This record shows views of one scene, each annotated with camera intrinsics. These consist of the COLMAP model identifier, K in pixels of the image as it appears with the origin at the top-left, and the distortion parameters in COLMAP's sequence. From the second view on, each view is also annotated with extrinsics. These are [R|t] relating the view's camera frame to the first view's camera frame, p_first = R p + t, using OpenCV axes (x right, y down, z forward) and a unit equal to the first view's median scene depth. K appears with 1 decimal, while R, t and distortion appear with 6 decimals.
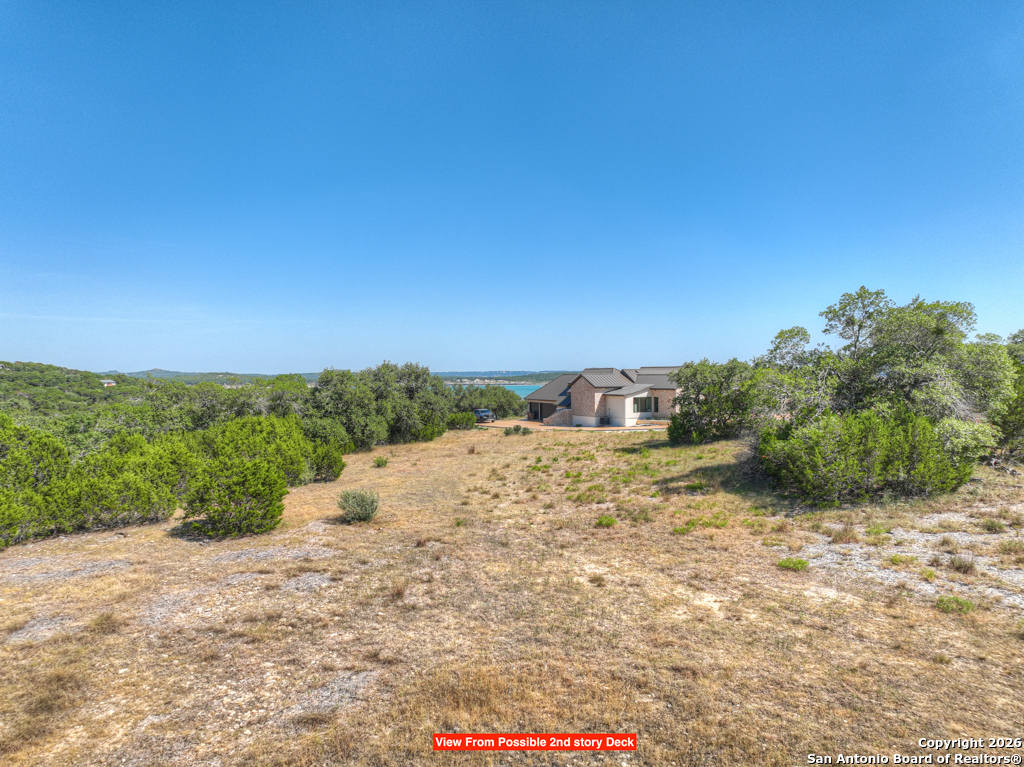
lens RADIAL K [[718.9, 0, 512.3], [0, 718.9, 383.4], [0, 0, 1]] dist [-0.004758, 0.022732]
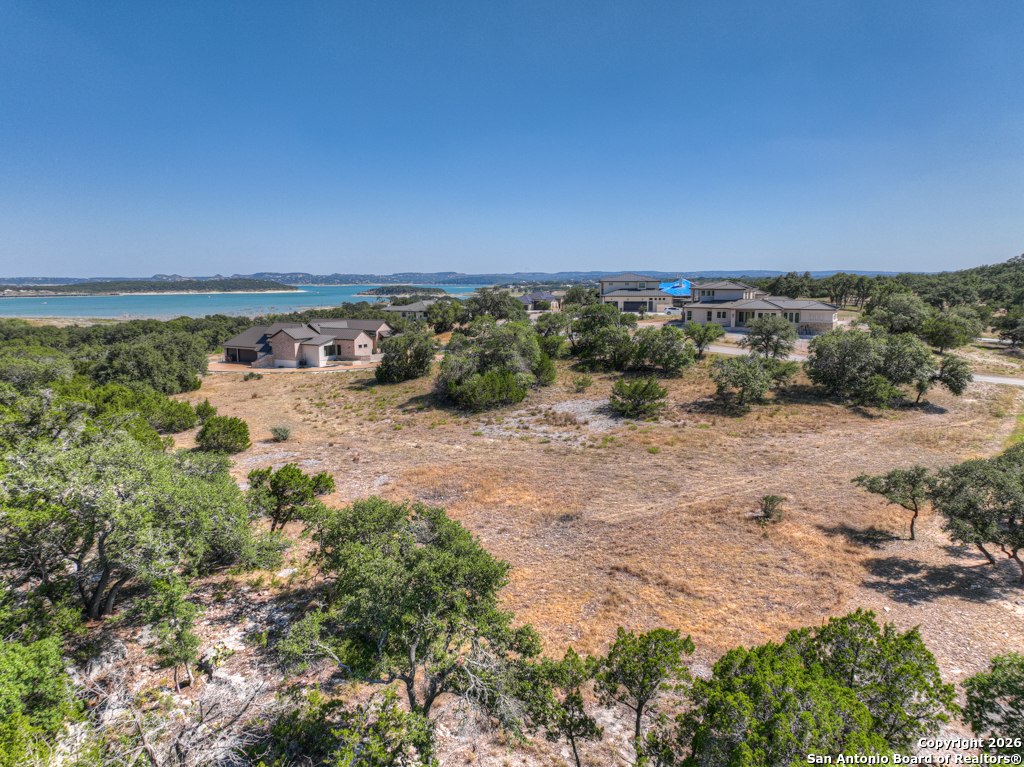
lens RADIAL K [[718.9, 0, 512.4], [0, 718.9, 384.4], [0, 0, 1]] dist [-0.004758, 0.022732]
pose [[0.843608, -0.076930, 0.531420, -0.813911], [0.007367, 0.991249, 0.131803, -0.261808], [-0.536909, -0.107275, 0.836792, -1.188215]]
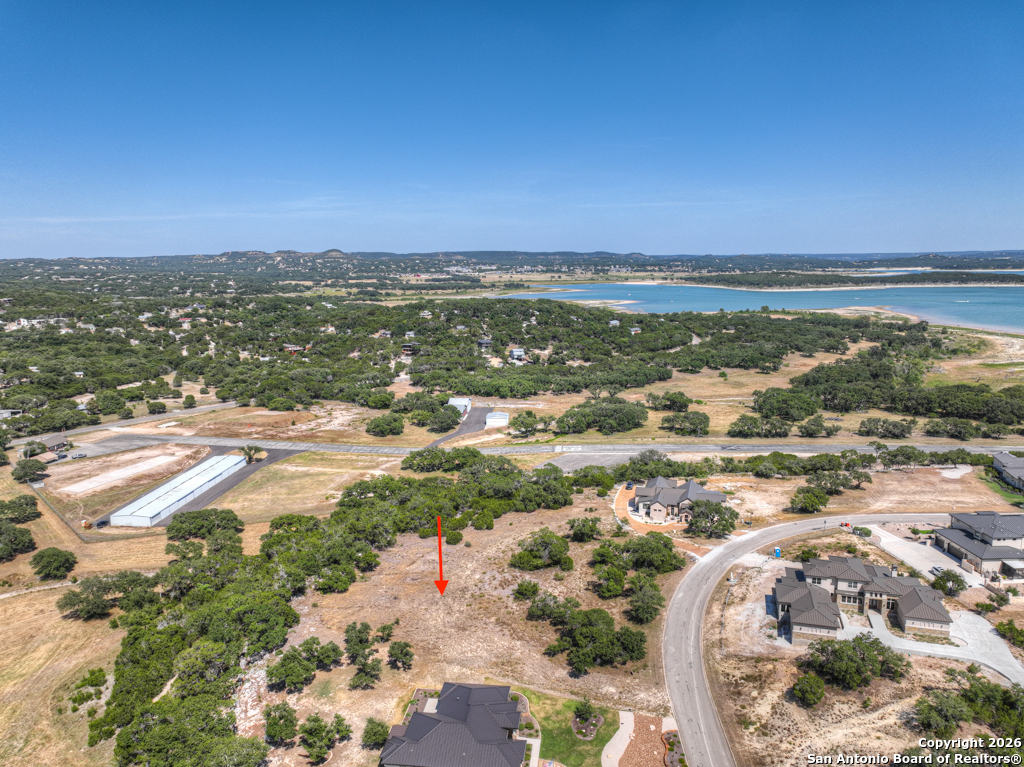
lens RADIAL K [[718.9, 0, 512.4], [0, 718.9, 387.8], [0, 0, 1]] dist [-0.004758, 0.022732]
pose [[0.711679, 0.124988, -0.691297, 4.508301], [-0.001117, 0.984246, 0.176803, -2.428457], [0.702504, -0.125054, 0.700606, -3.121842]]
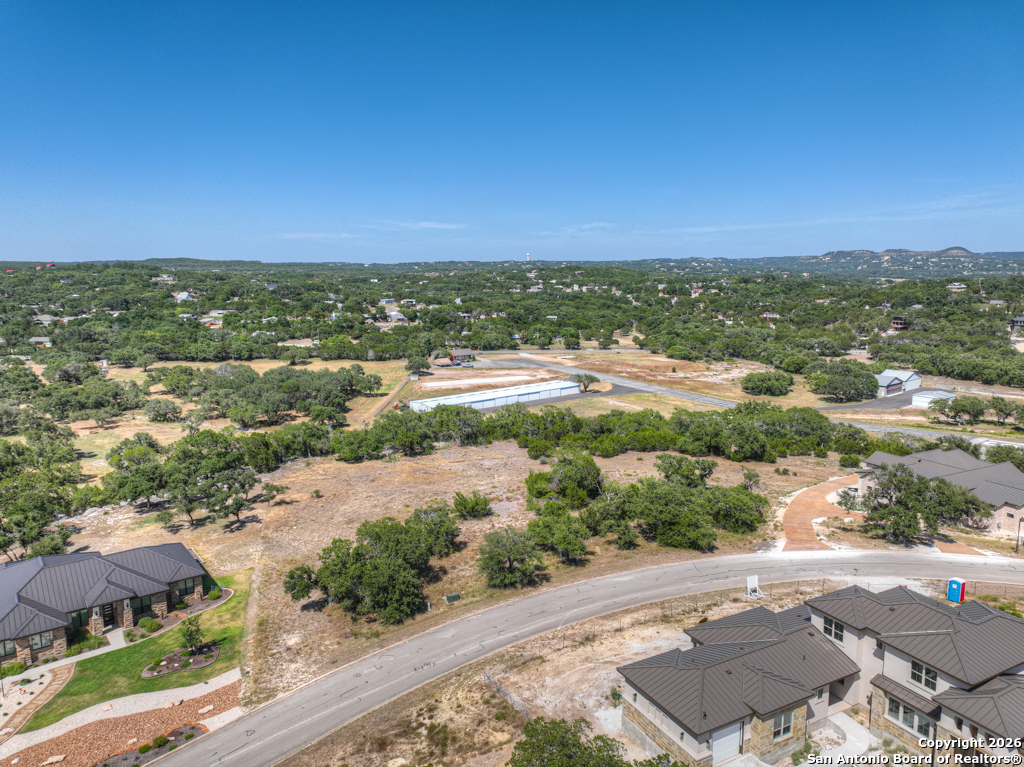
lens RADIAL K [[718.9, 0, 511.9], [0, 718.9, 384.5], [0, 0, 1]] dist [-0.004758, 0.022732]
pose [[-0.013362, 0.168043, -0.985689, 4.399374], [-0.006615, 0.985741, 0.168141, -1.113038], [0.999889, 0.008767, -0.012060, 0.944710]]
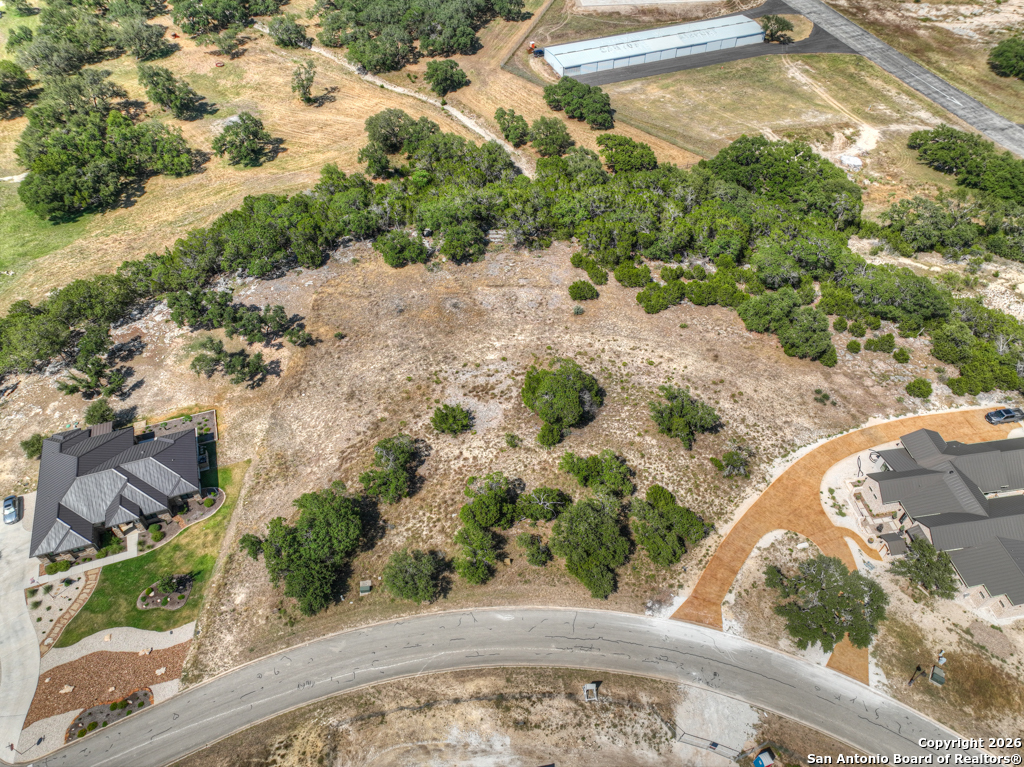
lens RADIAL K [[718.9, 0, 512.5], [0, 718.9, 381.6], [0, 0, 1]] dist [-0.004758, 0.022732]
pose [[-0.315998, 0.701608, -0.638664, 3.109051], [-0.015569, 0.669231, 0.742891, -2.874194], [0.948632, 0.244696, -0.200553, 1.729650]]
